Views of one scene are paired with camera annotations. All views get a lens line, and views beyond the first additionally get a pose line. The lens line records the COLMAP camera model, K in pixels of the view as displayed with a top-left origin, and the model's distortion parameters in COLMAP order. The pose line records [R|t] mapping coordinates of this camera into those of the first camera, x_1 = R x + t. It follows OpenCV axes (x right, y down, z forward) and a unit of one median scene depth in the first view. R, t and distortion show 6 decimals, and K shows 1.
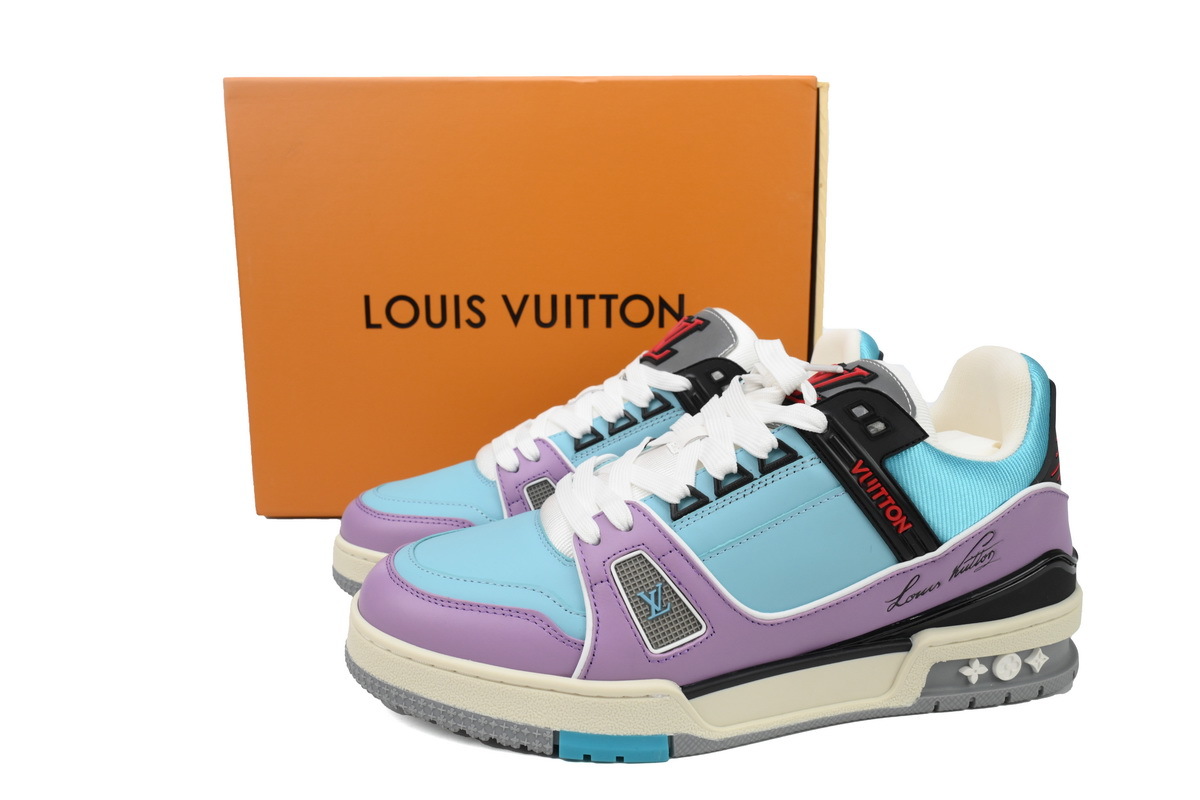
lens RADIAL K [[868.6, 0, 568.2], [0, 868.6, 400.0], [0, 0, 1]] dist [-0.000603, 0.000051]
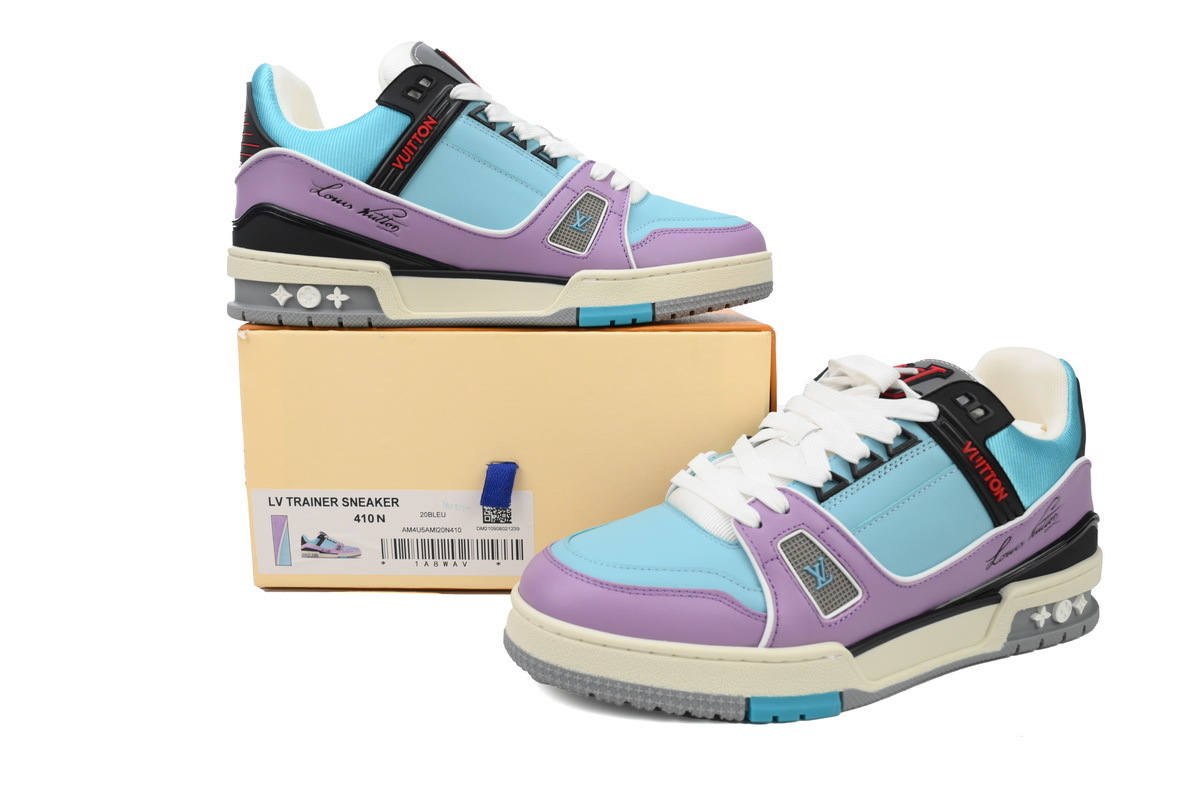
lens RADIAL K [[868.6, 0, 568.2], [0, 868.6, 400.0], [0, 0, 1]] dist [-0.000603, 0.000051]
pose [[0.974166, -0.027826, 0.224114, -0.458495], [0.035389, 0.998929, -0.029800, 0.028875], [-0.223045, 0.036961, 0.974107, -0.032345]]
